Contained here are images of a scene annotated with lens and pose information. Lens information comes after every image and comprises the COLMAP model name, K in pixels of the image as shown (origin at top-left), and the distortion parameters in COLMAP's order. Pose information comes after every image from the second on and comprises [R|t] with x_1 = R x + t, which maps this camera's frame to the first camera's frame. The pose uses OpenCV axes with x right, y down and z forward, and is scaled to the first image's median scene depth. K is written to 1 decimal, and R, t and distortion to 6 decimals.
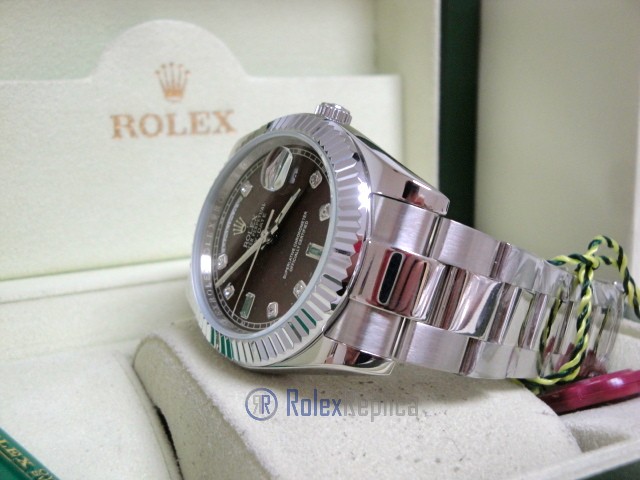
lens RADIAL K [[852.3, 0, 321.6], [0, 852.3, 246.6], [0, 0, 1]] dist [0.027236, 0.000000]
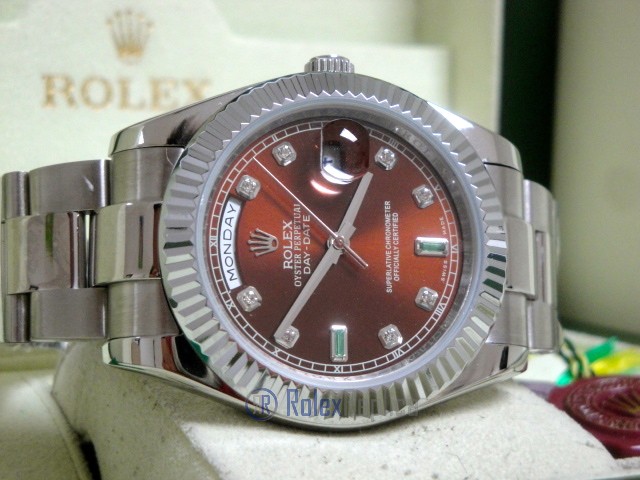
lens RADIAL K [[1470.3, 0, 313.4], [0, 1470.3, 241.6], [0, 0, 1]] dist [0.187892, 0.000000]
pose [[0.998093, 0.041721, -0.045494, 0.048902], [-0.046864, 0.991839, -0.118573, 0.128241], [0.040176, 0.120479, 0.991903, -0.234467]]
